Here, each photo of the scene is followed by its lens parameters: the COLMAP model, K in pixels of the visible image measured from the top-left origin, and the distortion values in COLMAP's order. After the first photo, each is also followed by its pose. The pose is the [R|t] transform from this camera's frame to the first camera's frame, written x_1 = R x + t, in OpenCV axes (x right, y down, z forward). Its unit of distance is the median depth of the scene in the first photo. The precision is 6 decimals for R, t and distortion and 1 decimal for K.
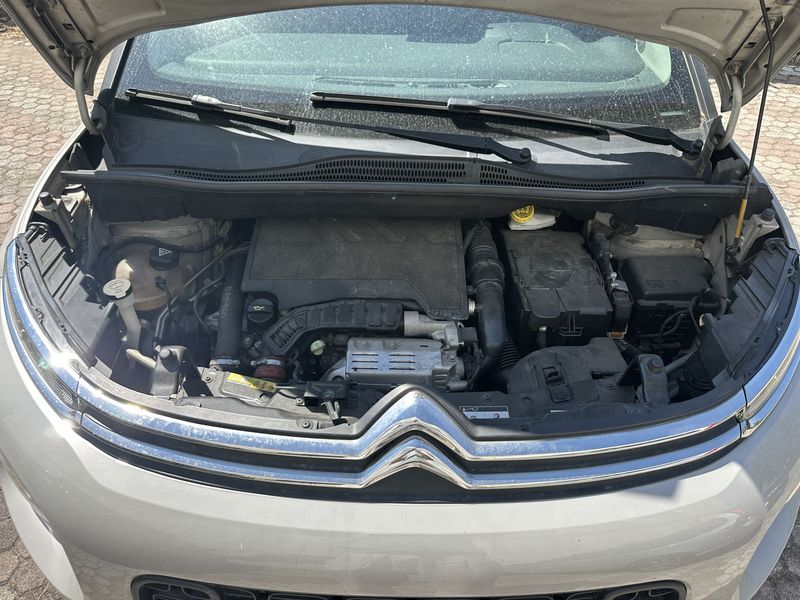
lens RADIAL K [[570.0, 0, 403.4], [0, 570.0, 295.9], [0, 0, 1]] dist [-0.006721, -0.004046]
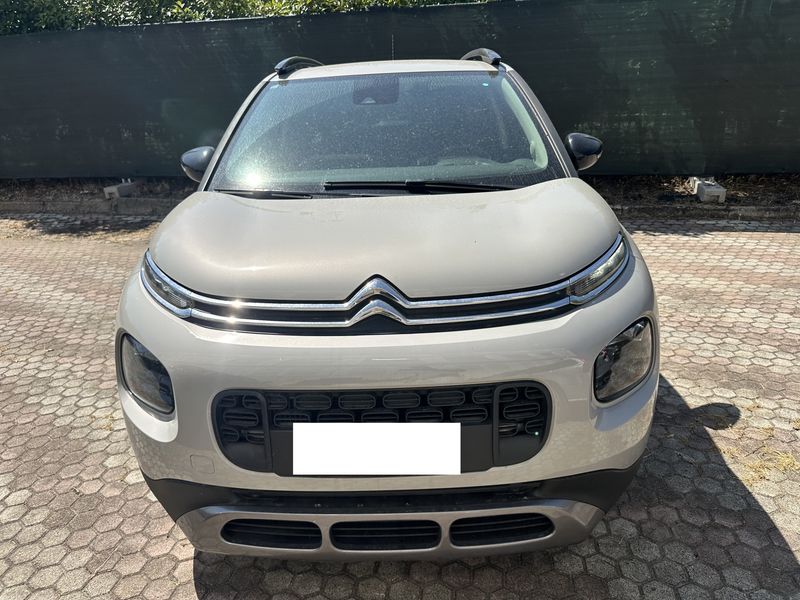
lens RADIAL K [[570.0, 0, 403.4], [0, 570.0, 295.9], [0, 0, 1]] dist [-0.006721, -0.004046]
pose [[0.997890, -0.057623, -0.029922, 0.106044], [0.043449, 0.935089, -0.351739, 0.582690], [0.048248, 0.349697, 0.935620, -0.460437]]
